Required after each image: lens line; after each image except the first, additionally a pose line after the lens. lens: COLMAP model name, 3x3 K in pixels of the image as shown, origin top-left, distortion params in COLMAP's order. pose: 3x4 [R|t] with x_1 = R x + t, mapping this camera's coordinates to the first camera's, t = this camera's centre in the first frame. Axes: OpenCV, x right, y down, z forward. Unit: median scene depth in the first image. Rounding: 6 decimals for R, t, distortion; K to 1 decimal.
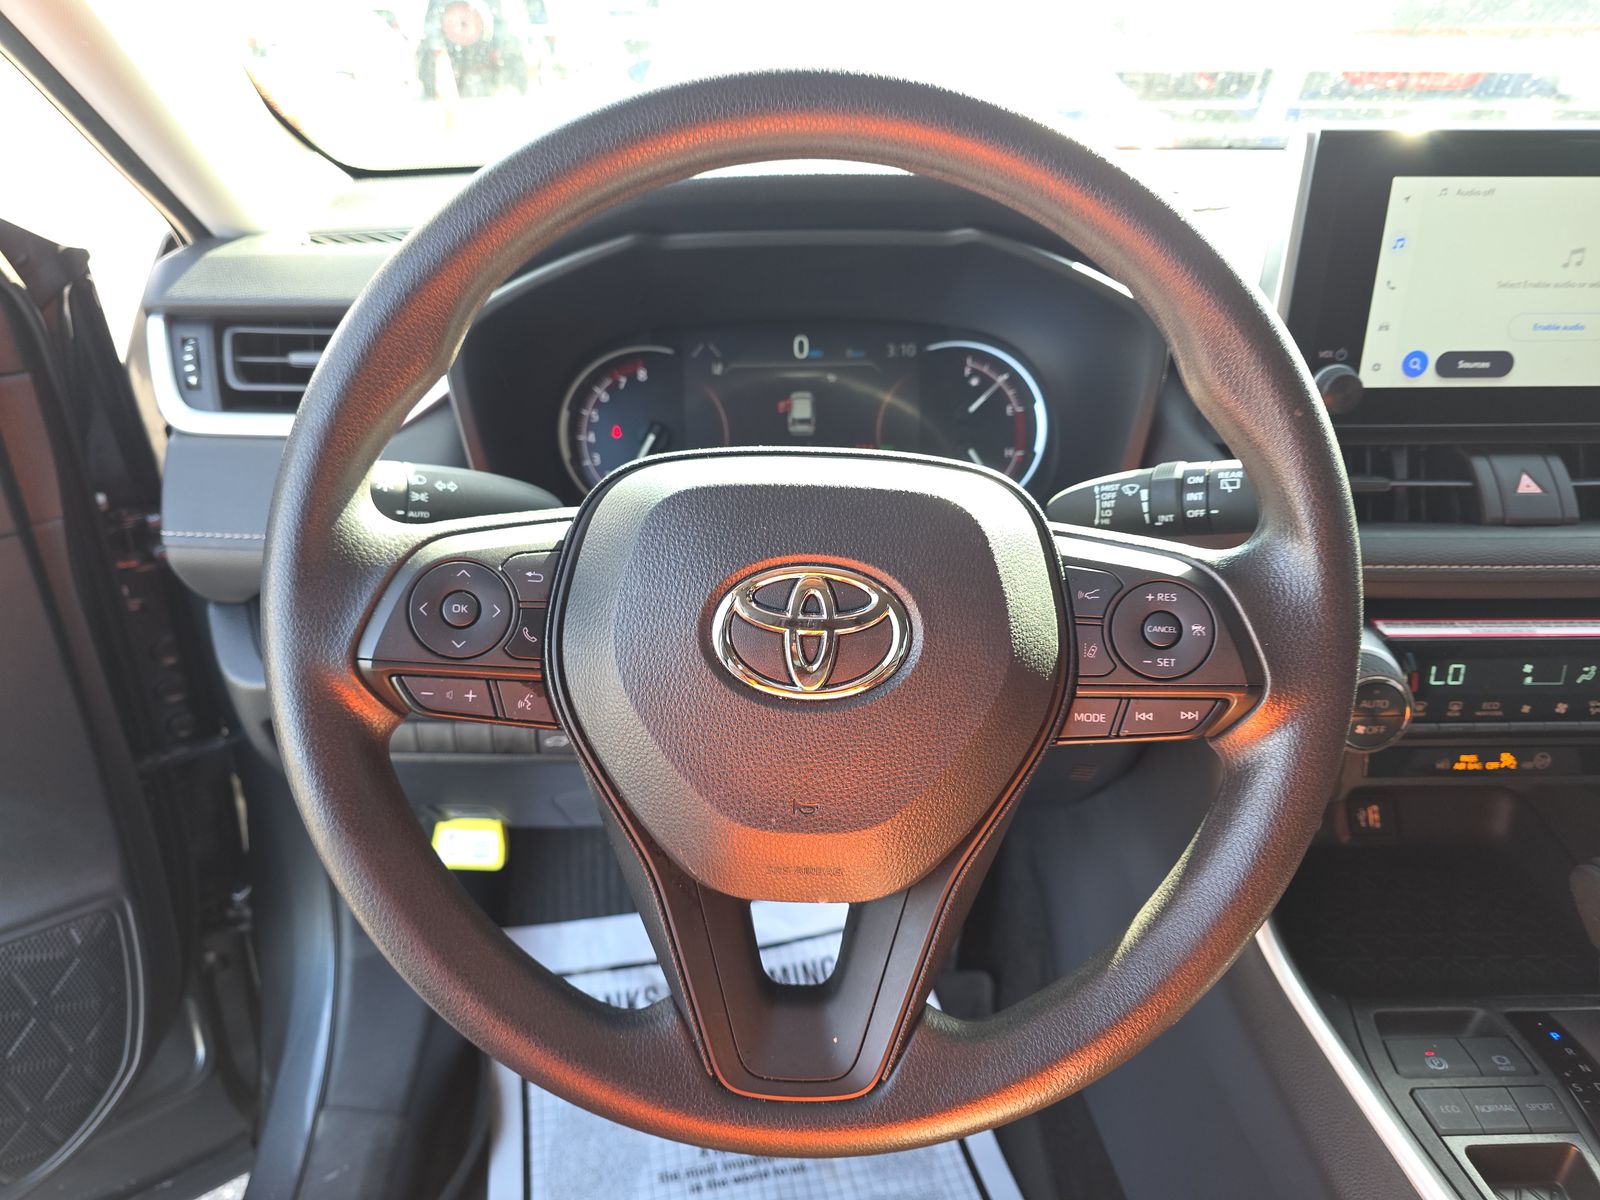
lens RADIAL K [[988.7, 0, 800.0], [0, 988.7, 600.0], [0, 0, 1]] dist [-0.026624, -0.001613]
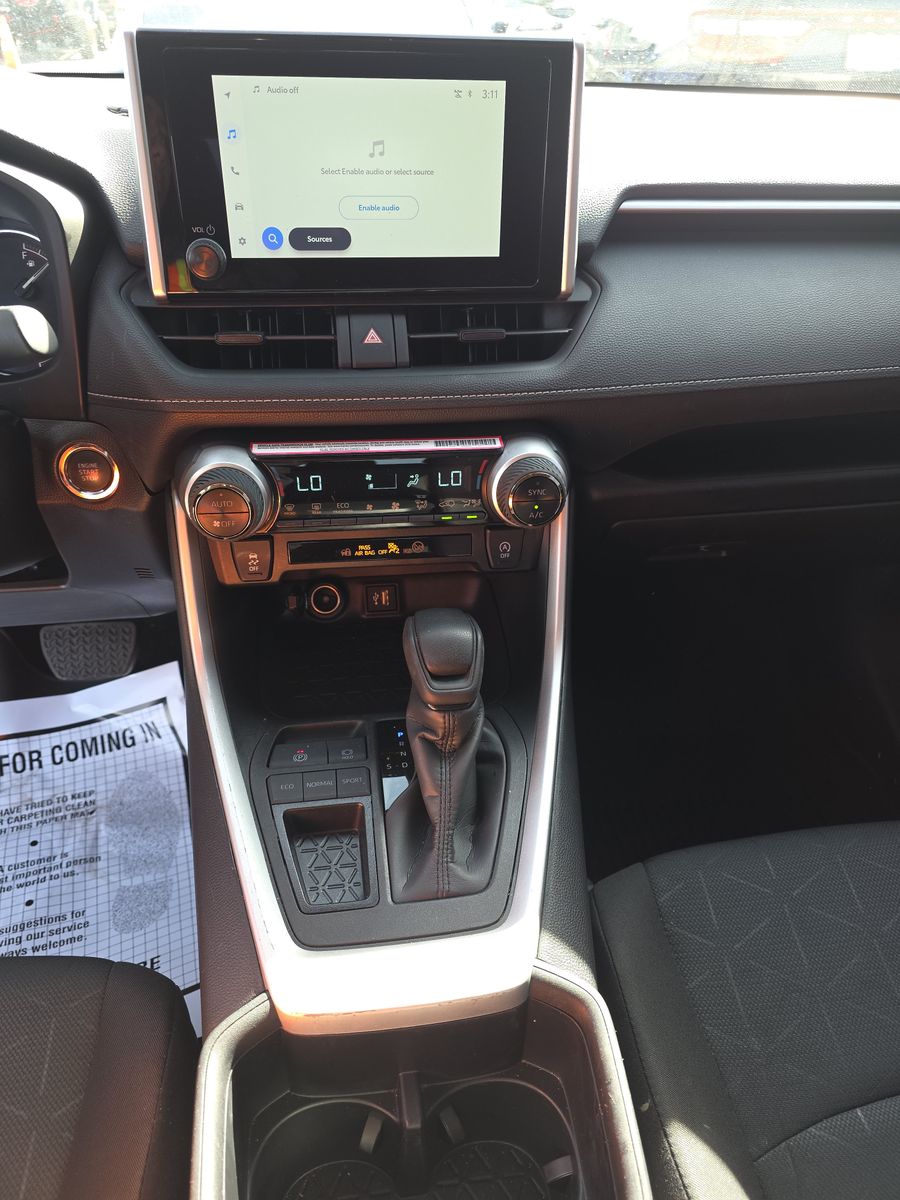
lens RADIAL K [[737.7, 0, 450.0], [0, 737.7, 600.0], [0, 0, 1]] dist [0.003844, -0.031624]
pose [[0.989165, -0.047985, 0.138742, 0.700509], [0.024871, 0.986187, 0.163760, 0.072596], [-0.144684, -0.158535, 0.976695, -0.050596]]
